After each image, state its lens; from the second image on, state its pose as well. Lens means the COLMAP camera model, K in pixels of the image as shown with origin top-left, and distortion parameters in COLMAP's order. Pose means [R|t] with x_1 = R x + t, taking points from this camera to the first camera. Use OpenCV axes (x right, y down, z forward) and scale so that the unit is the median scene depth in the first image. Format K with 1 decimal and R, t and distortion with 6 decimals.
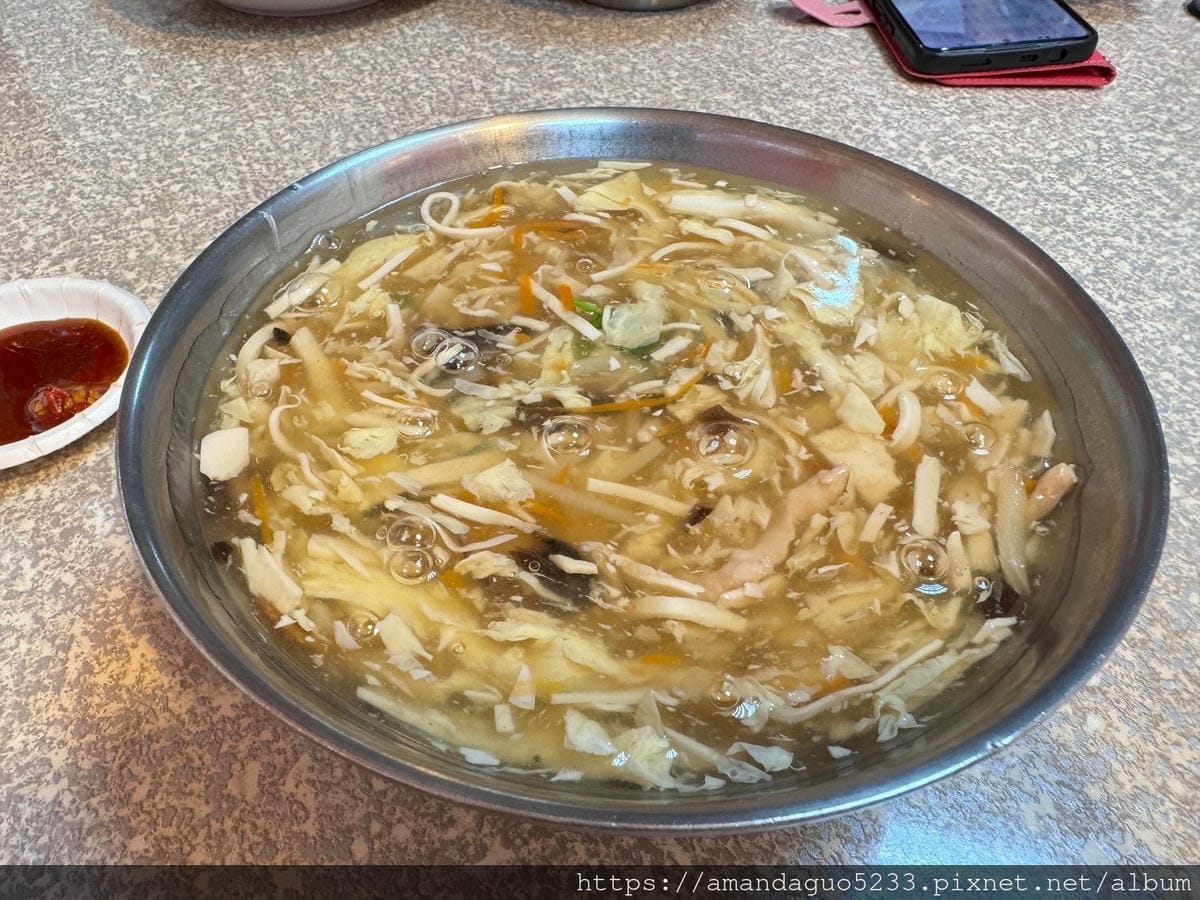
lens RADIAL K [[944.8, 0, 545.1], [0, 944.8, 402.3], [0, 0, 1]] dist [-0.005133, 0.008102]
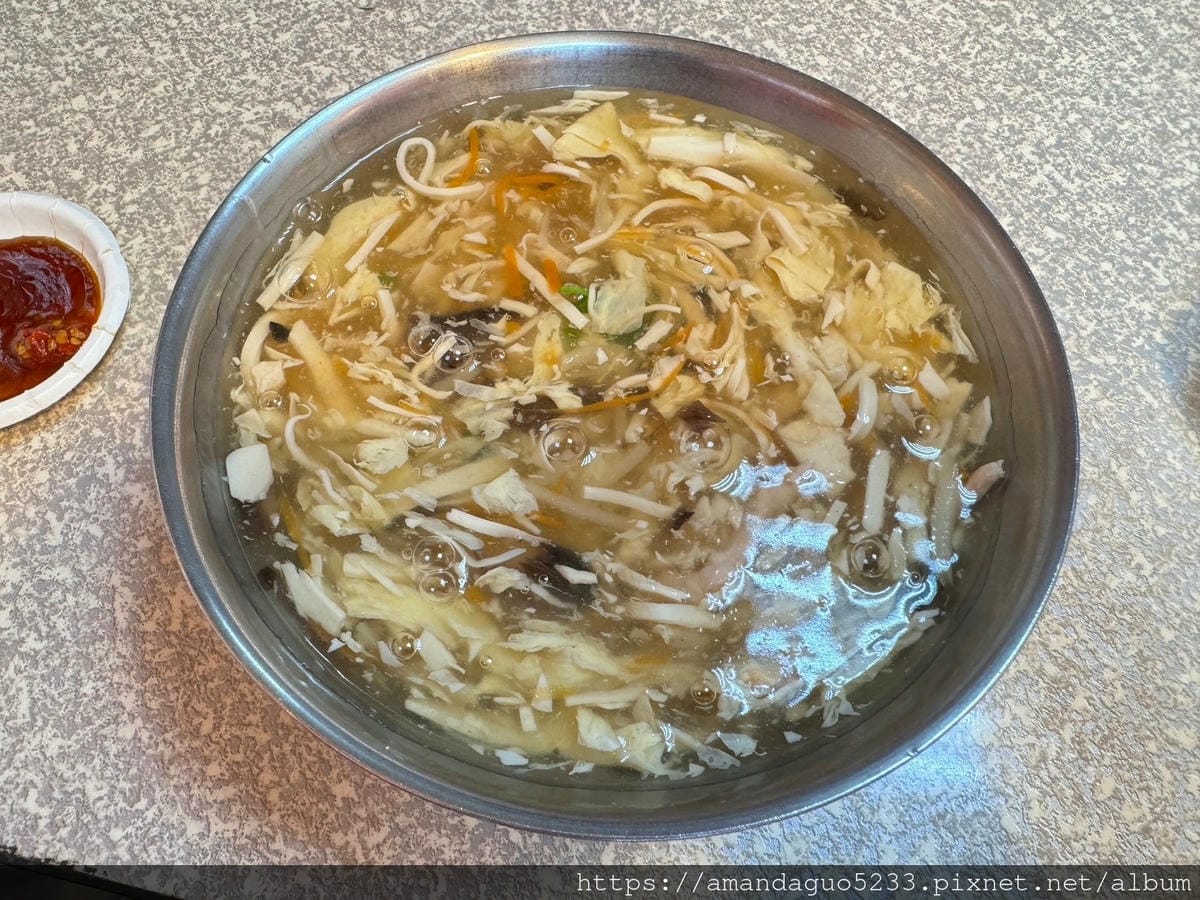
lens RADIAL K [[954.3, 0, 556.8], [0, 954.3, 451.7], [0, 0, 1]] dist [-0.000900, 0.000517]
pose [[0.997127, -0.043403, 0.062088, -0.045601], [0.020687, 0.944454, 0.327991, -0.273630], [-0.072875, -0.325764, 0.942638, -0.046278]]
